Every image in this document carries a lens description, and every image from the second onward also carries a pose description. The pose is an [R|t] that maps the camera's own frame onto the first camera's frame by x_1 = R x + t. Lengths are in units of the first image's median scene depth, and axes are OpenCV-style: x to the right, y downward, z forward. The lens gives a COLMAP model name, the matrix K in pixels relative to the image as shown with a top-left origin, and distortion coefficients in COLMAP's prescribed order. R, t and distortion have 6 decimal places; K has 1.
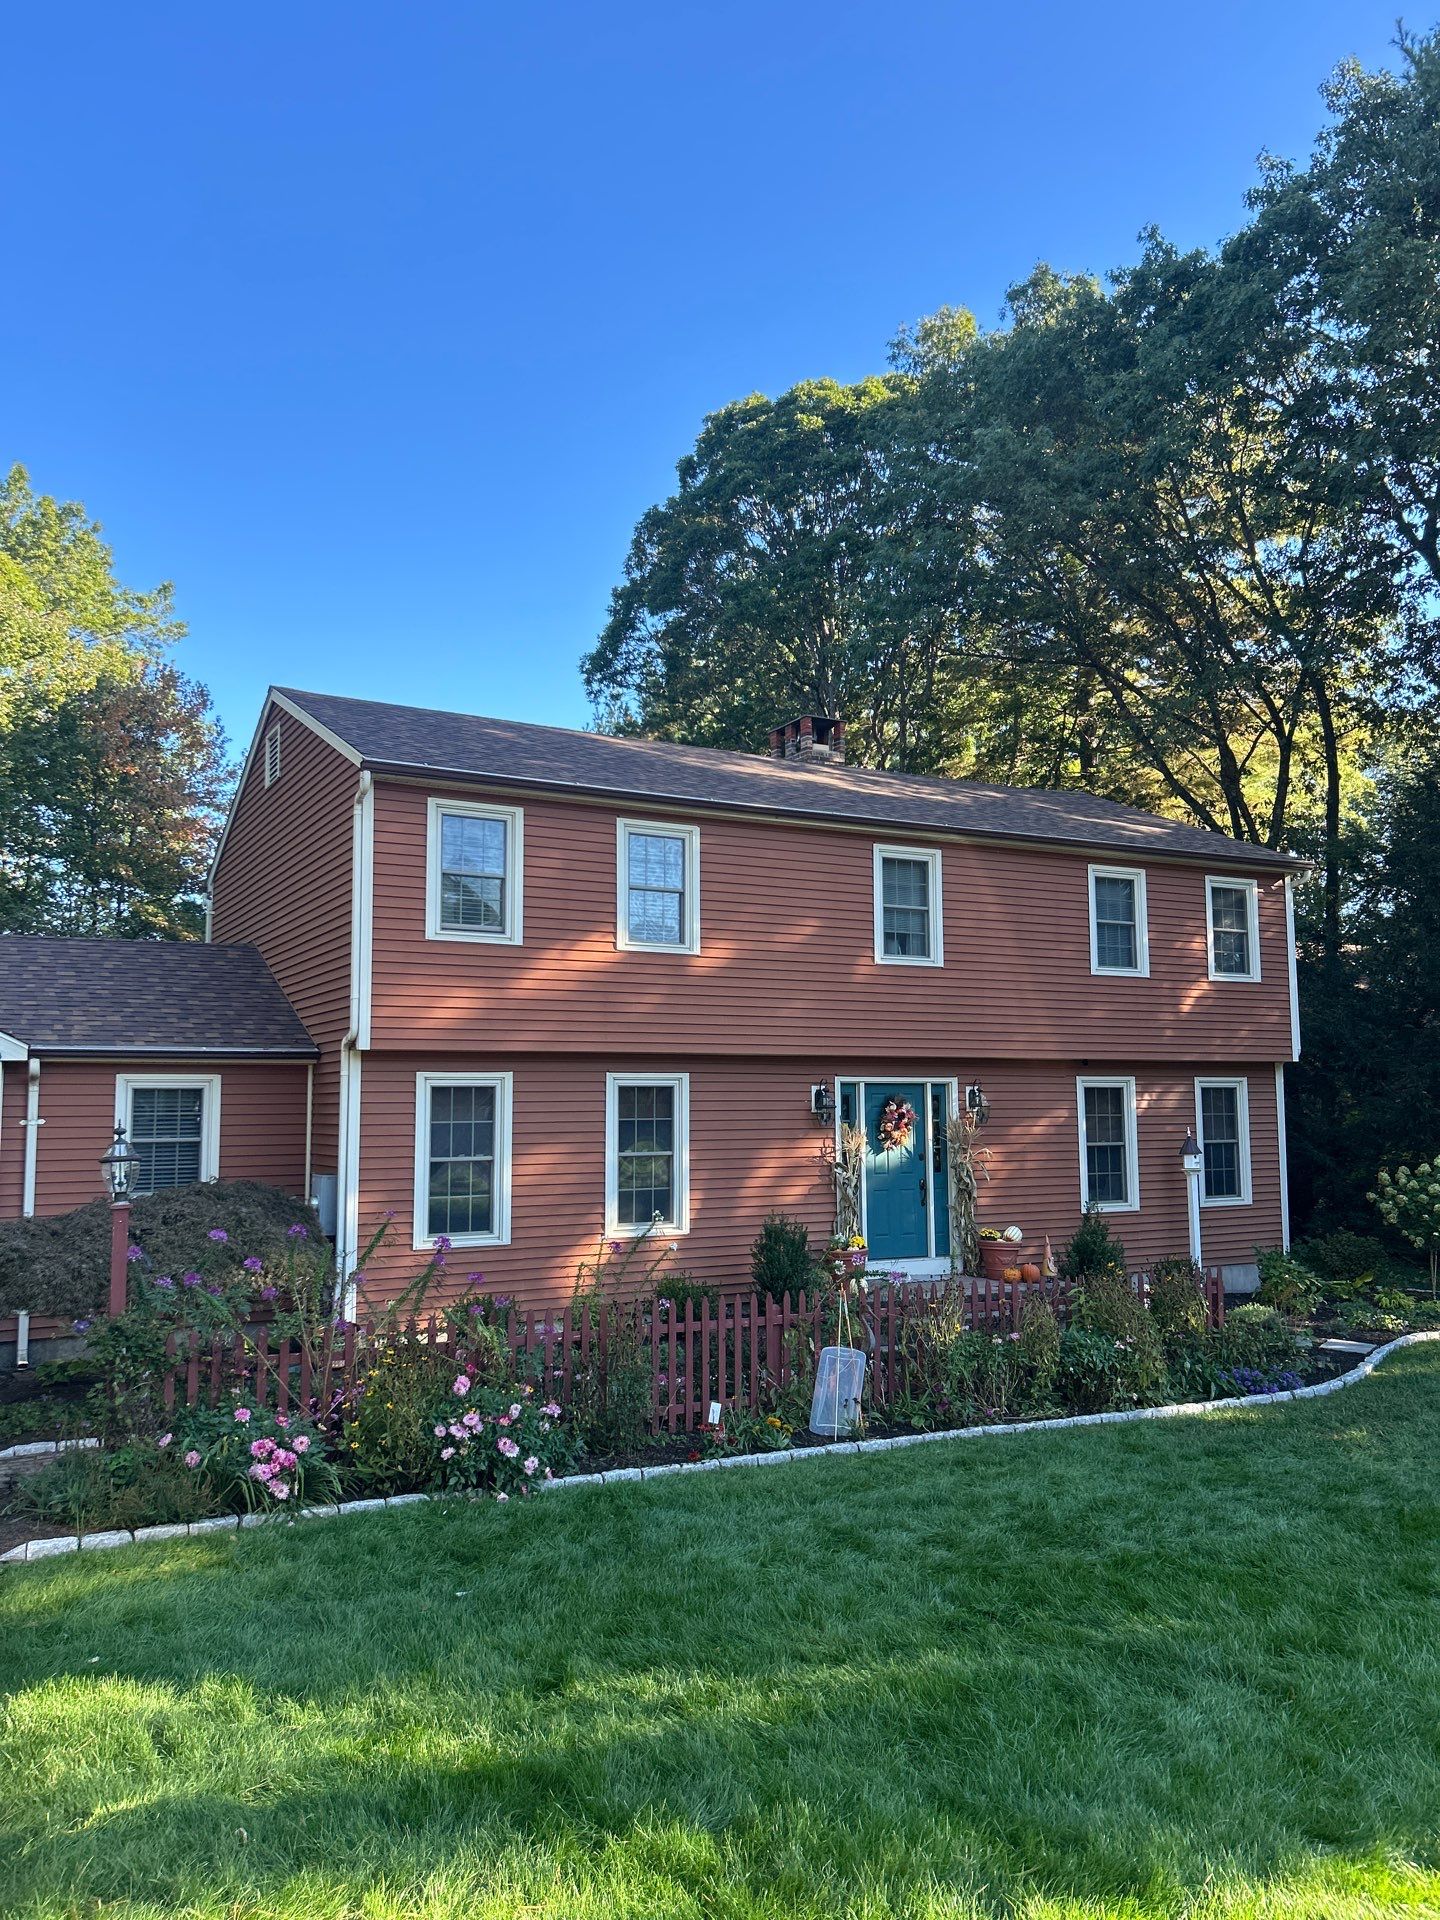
lens RADIAL K [[1417.6, 0, 737.2], [0, 1417.6, 964.2], [0, 0, 1]] dist [0.042330, -0.046856]
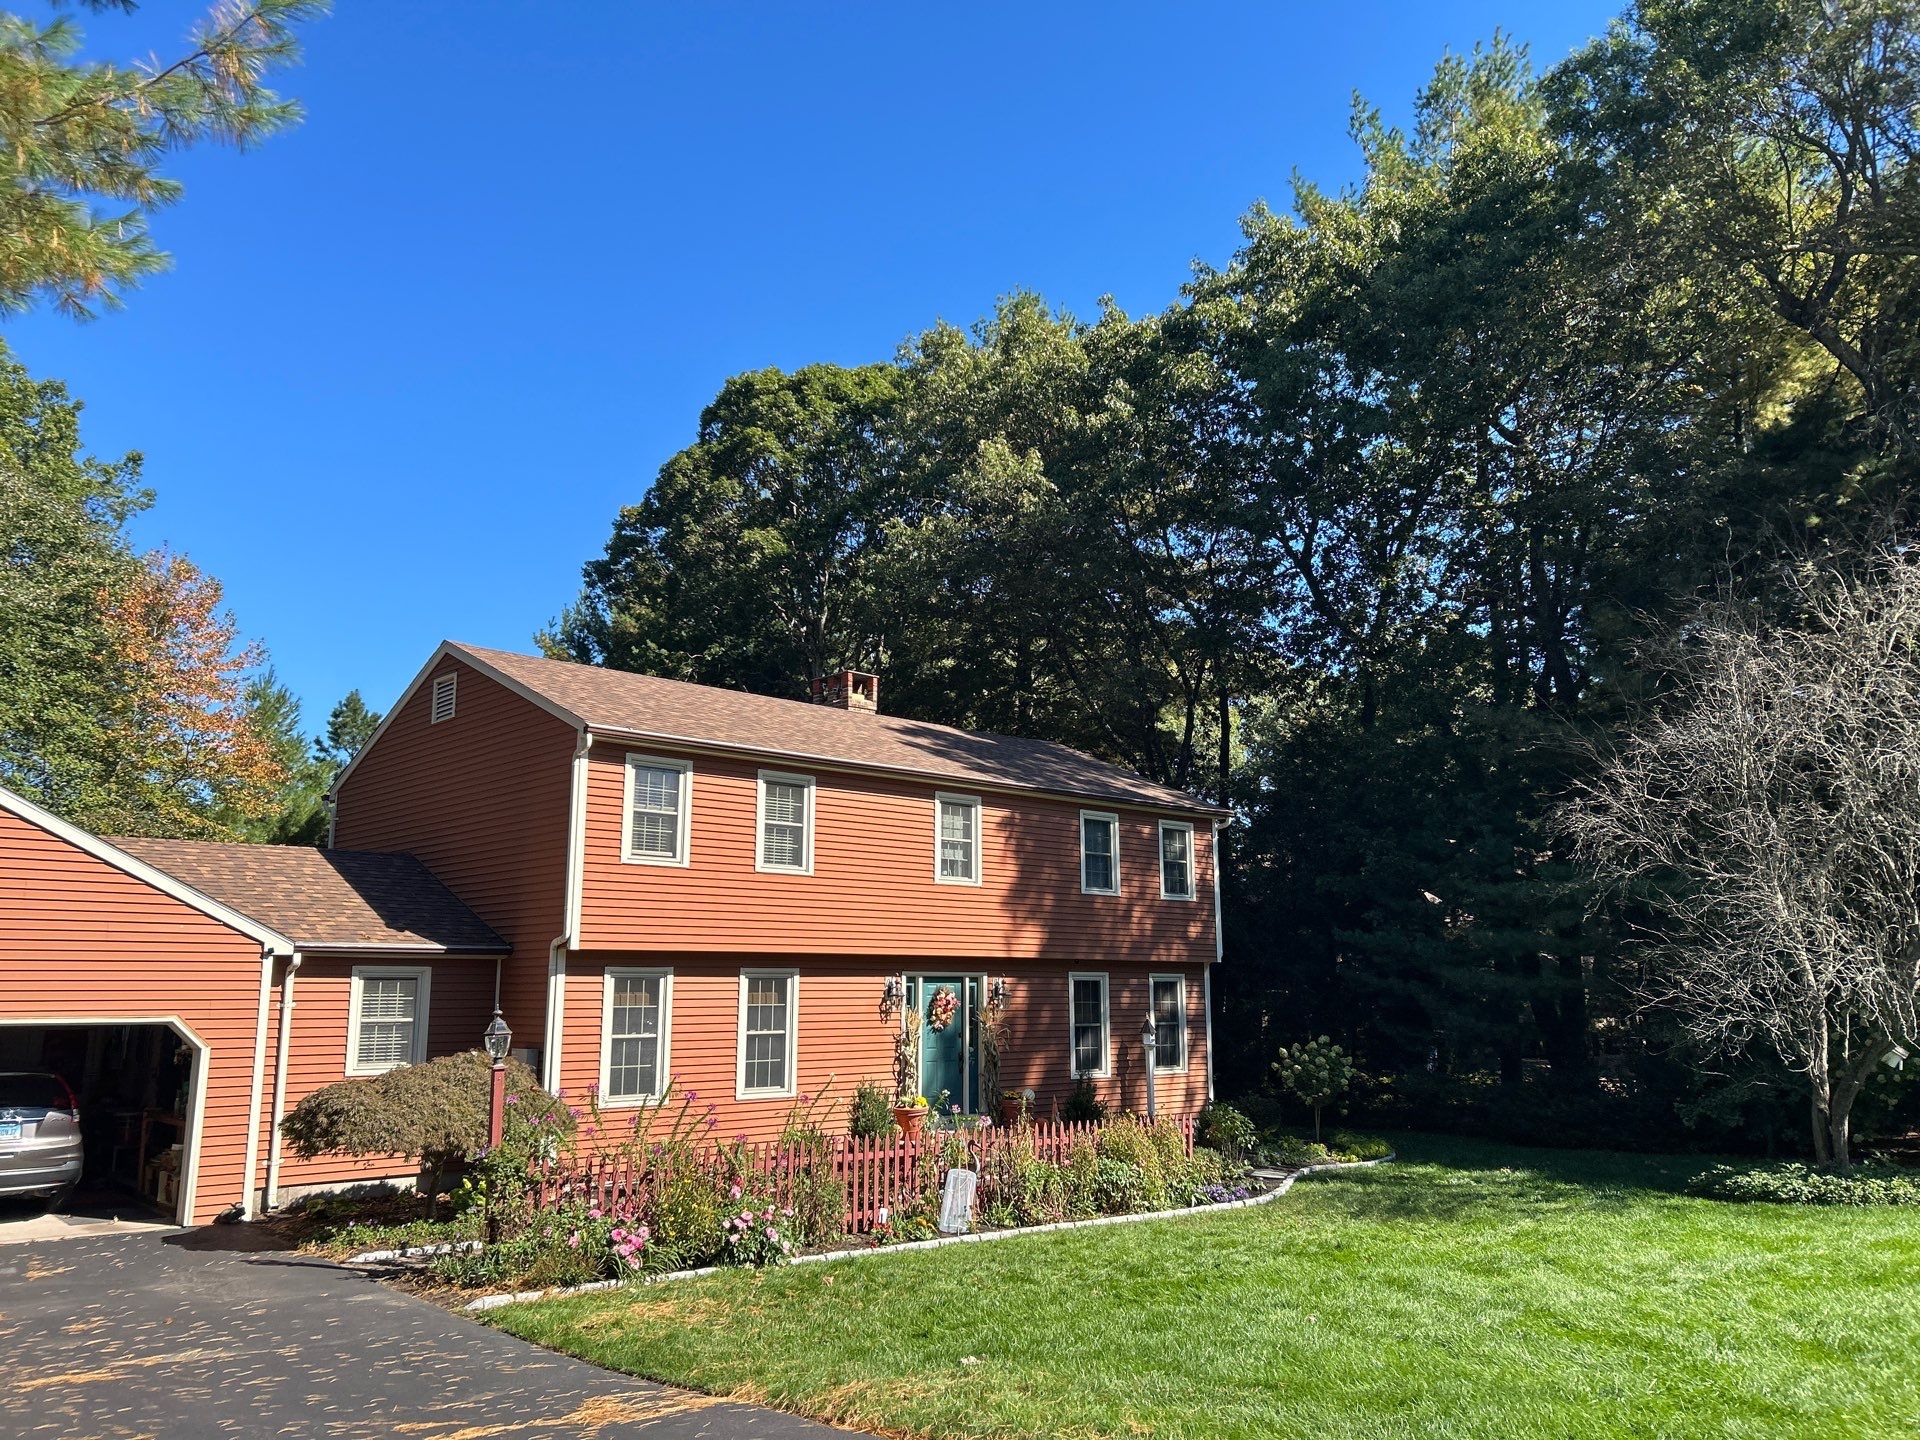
lens RADIAL K [[1410.7, 0, 947.5], [0, 1410.7, 724.1], [0, 0, 1]] dist [0.060502, -0.051985]
pose [[0.973483, 0.051058, 0.222987, -0.226635], [-0.031885, 0.995543, -0.088757, -0.038592], [-0.226525, 0.079293, 0.970772, -0.332851]]
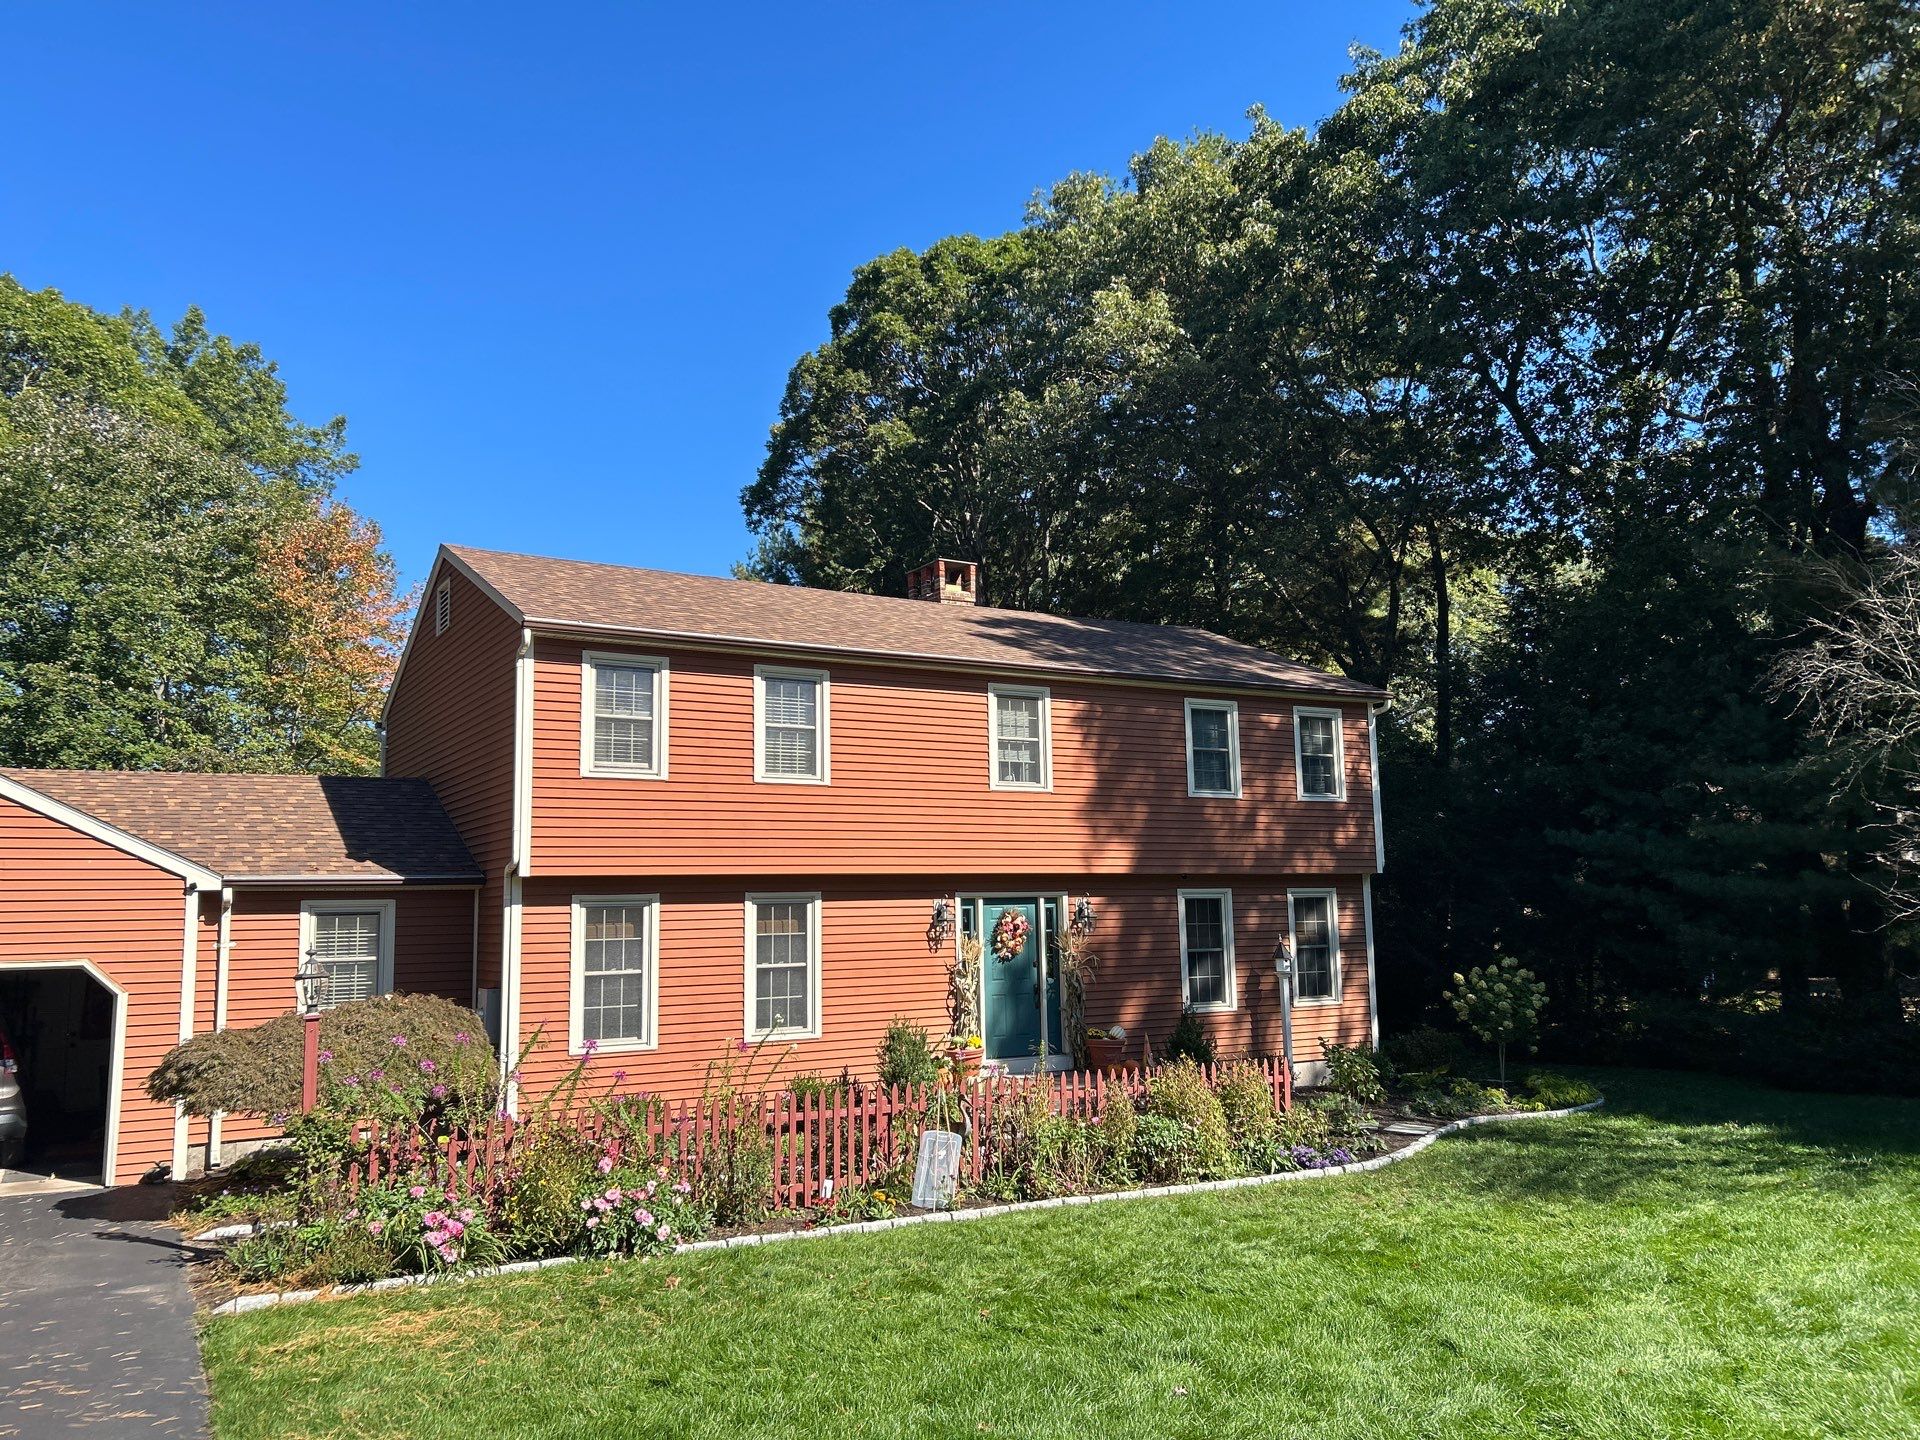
lens RADIAL K [[1410.7, 0, 947.5], [0, 1410.7, 724.1], [0, 0, 1]] dist [0.060502, -0.051985]
pose [[0.999615, -0.009086, 0.026227, 0.042306], [0.010011, 0.999325, -0.035357, -0.016629], [-0.025888, 0.035606, 0.999031, -0.133423]]
